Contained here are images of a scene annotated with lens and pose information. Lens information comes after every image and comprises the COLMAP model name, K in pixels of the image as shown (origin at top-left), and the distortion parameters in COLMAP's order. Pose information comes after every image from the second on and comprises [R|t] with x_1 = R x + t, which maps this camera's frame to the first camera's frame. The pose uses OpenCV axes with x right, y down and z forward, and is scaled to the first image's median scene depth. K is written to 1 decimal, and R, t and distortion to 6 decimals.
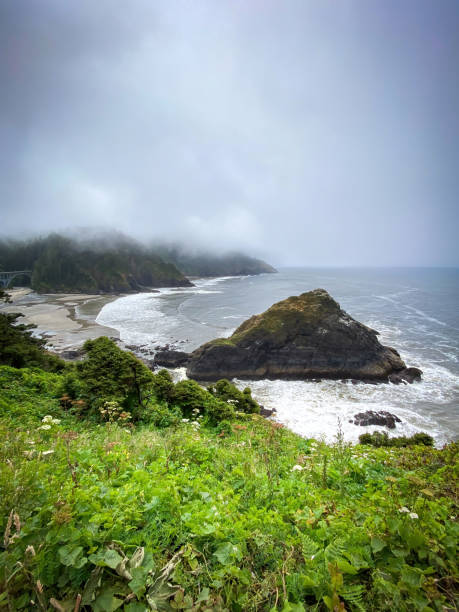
lens RADIAL K [[254.8, 0, 227.7], [0, 254.8, 304.0], [0, 0, 1]] dist [0.001928, -0.000626]
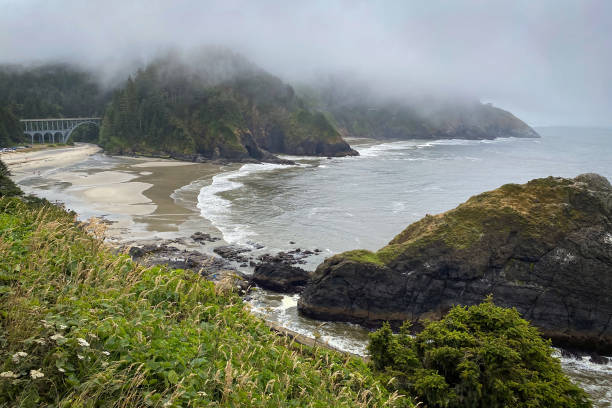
lens RADIAL K [[476.1, 0, 306.4], [0, 476.1, 197.5], [0, 0, 1]] dist [0.066461, -0.099574]
pose [[0.964671, 0.073434, -0.253015, 0.097041], [-0.069389, 0.997279, 0.024888, 0.000889], [0.254154, -0.006452, 0.967142, -0.044193]]
